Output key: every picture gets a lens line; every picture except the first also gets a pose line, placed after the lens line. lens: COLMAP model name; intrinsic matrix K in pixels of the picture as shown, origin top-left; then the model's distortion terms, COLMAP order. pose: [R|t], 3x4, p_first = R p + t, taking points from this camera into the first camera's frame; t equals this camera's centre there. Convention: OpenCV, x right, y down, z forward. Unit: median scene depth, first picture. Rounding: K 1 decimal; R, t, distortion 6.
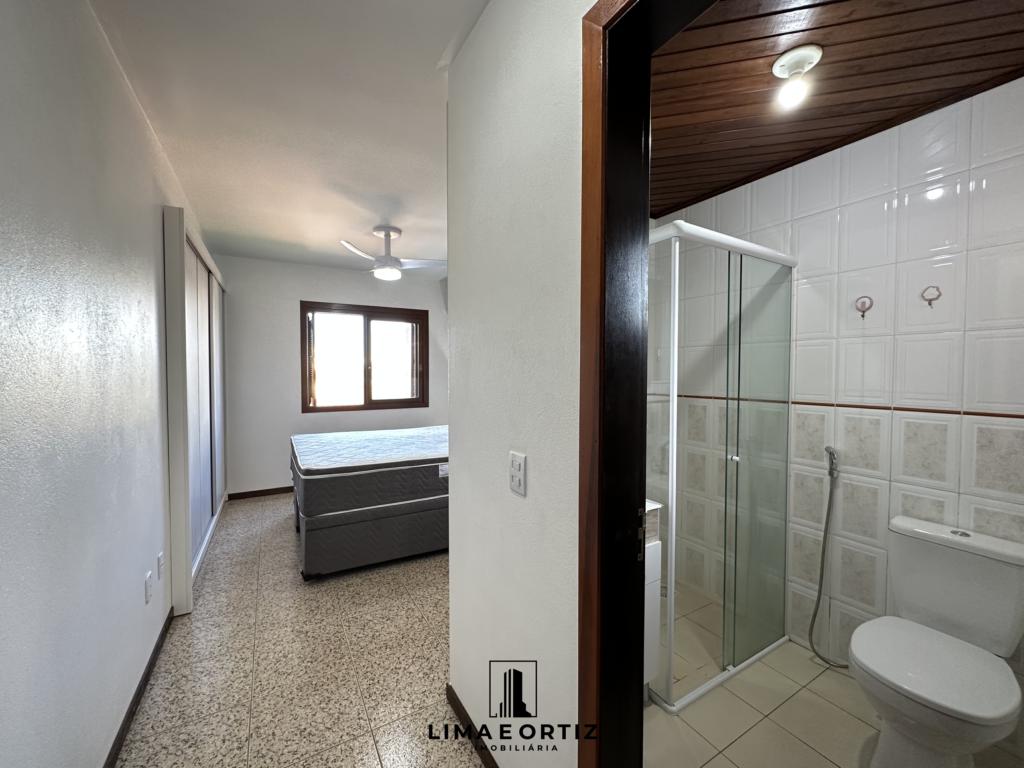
lens RADIAL K [[410.7, 0, 512.4], [0, 410.7, 381.5], [0, 0, 1]] dist [-0.001722, -0.000136]
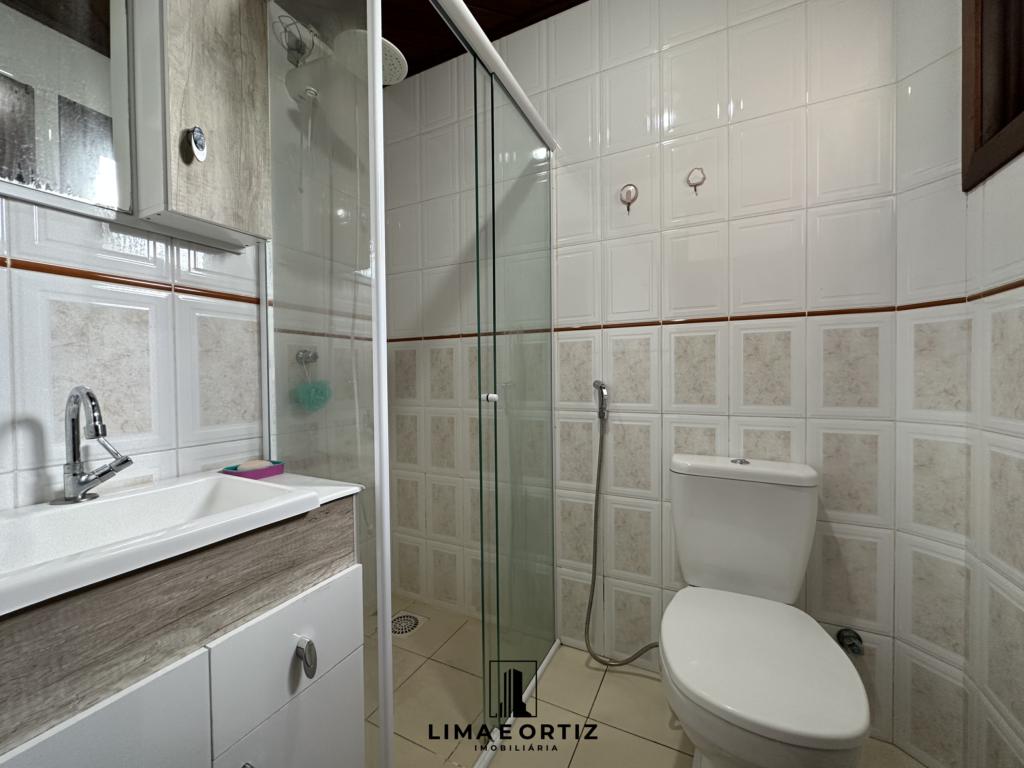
lens RADIAL K [[410.7, 0, 512.4], [0, 410.7, 381.5], [0, 0, 1]] dist [-0.001722, -0.000136]
pose [[0.844662, -0.019994, 0.534926, 0.219017], [0.027939, 0.999587, -0.006755, 0.158197], [-0.534570, 0.020651, 0.844872, 0.424917]]
